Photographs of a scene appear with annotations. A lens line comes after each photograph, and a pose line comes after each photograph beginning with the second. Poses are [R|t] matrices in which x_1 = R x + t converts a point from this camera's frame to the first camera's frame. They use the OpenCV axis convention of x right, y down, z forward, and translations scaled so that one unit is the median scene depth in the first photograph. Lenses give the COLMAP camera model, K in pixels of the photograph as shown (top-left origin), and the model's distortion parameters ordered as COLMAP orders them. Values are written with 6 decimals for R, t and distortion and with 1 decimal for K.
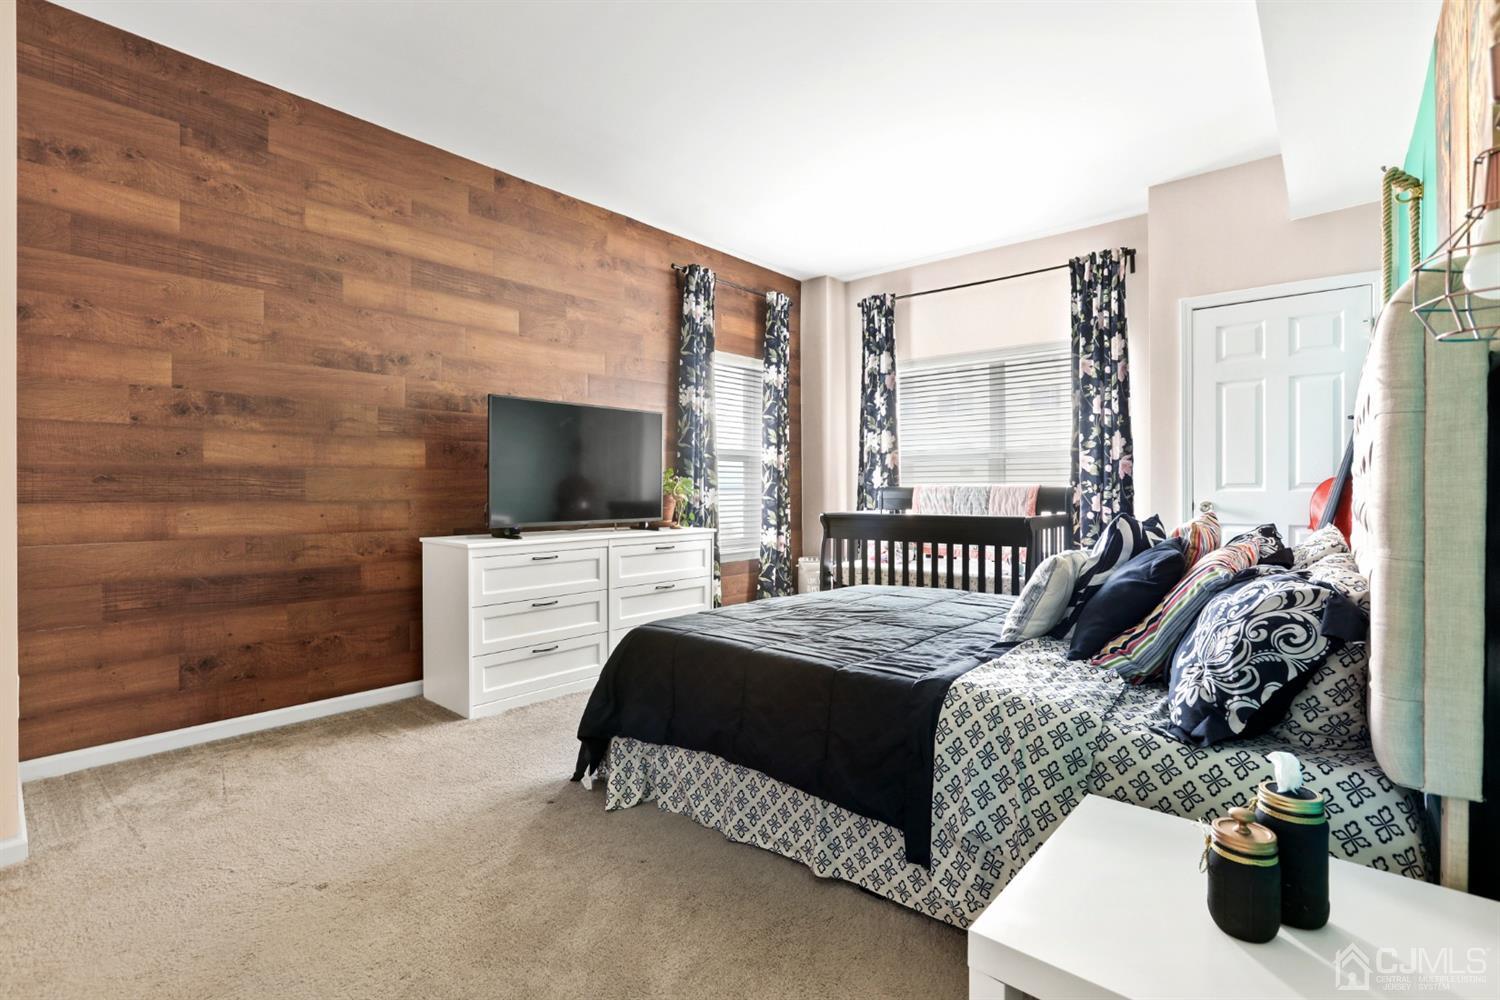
lens RADIAL K [[690.3, 0, 743.7], [0, 690.3, 500.1], [0, 0, 1]] dist [-0.052535, 0.022545]
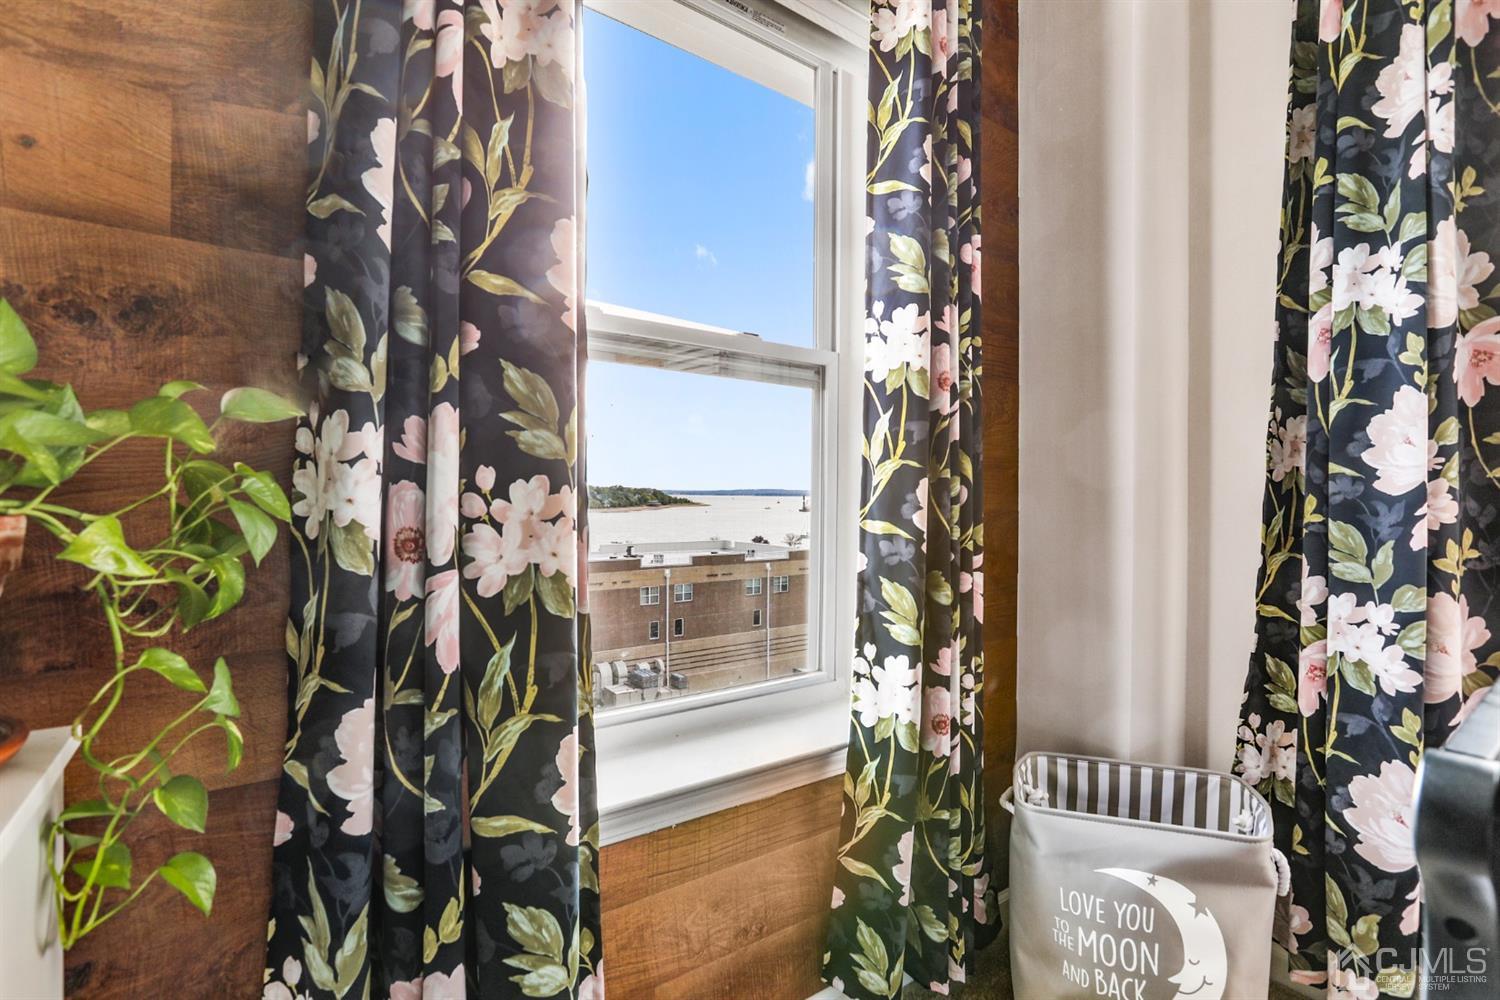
lens RADIAL K [[679.8, 0, 744.1], [0, 679.8, 502.2], [0, 0, 1]] dist [-0.035386, 0.013059]
pose [[0.975559, 0.016365, -0.219129, 0.038948], [-0.017950, 0.999825, -0.005244, -0.009864], [0.219005, 0.009049, 0.975682, 0.768430]]
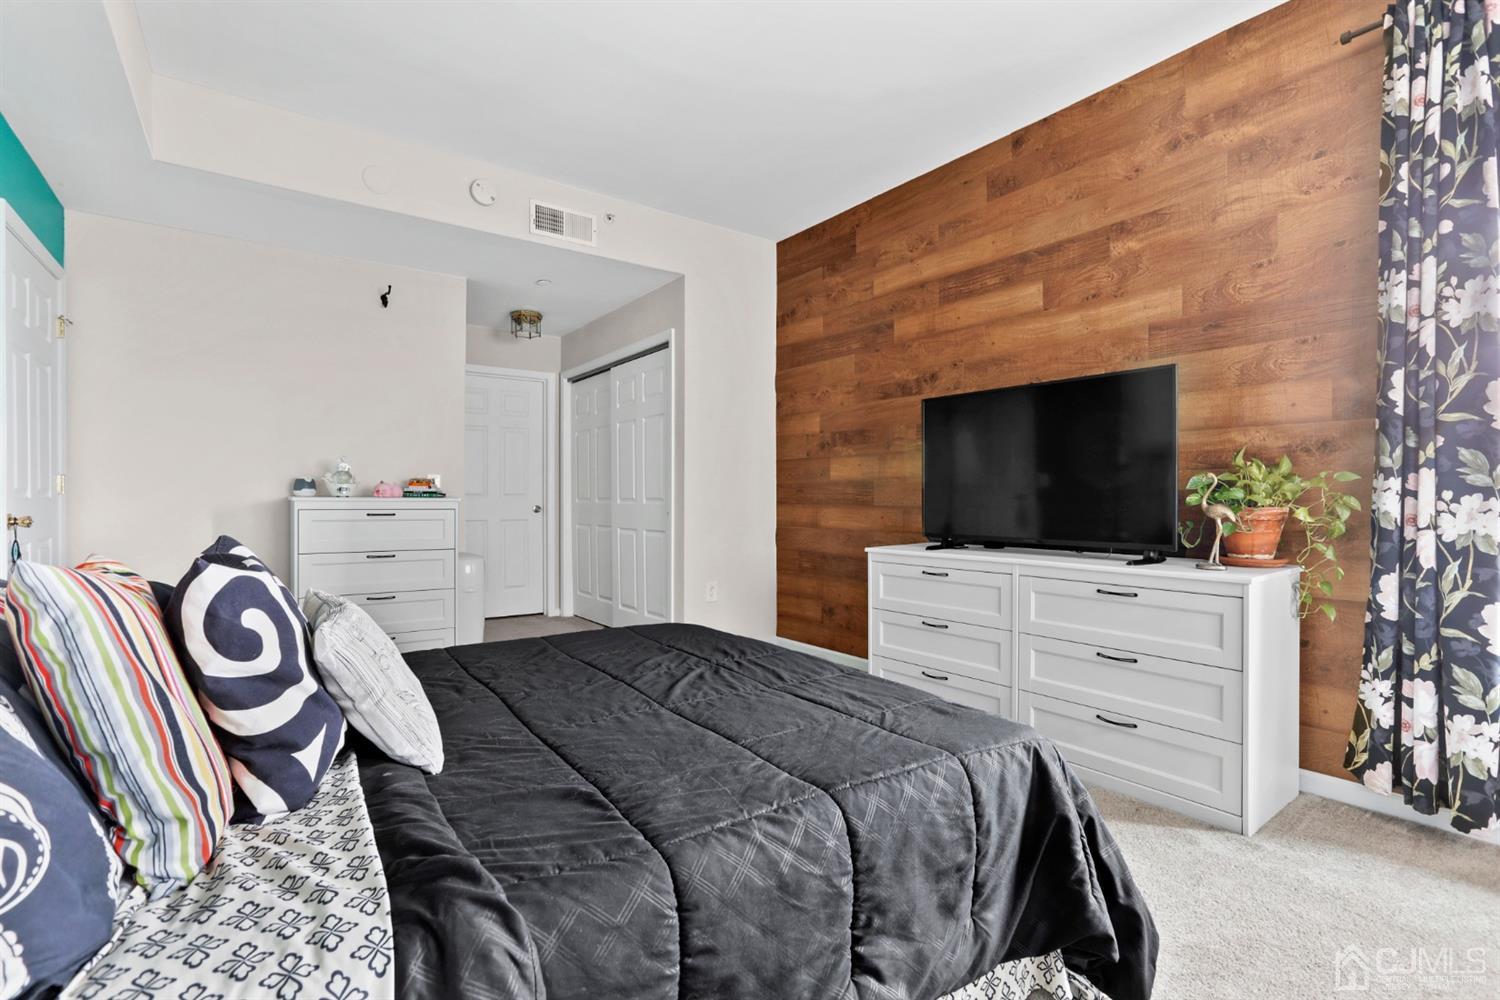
lens RADIAL K [[690.3, 0, 743.7], [0, 690.3, 500.1], [0, 0, 1]] dist [-0.052535, 0.022545]
pose [[-0.225126, 0.006232, -0.974310, 0.399687], [-0.012599, 0.999877, 0.009307, -0.010651], [0.974248, 0.014371, -0.225020, 0.604009]]
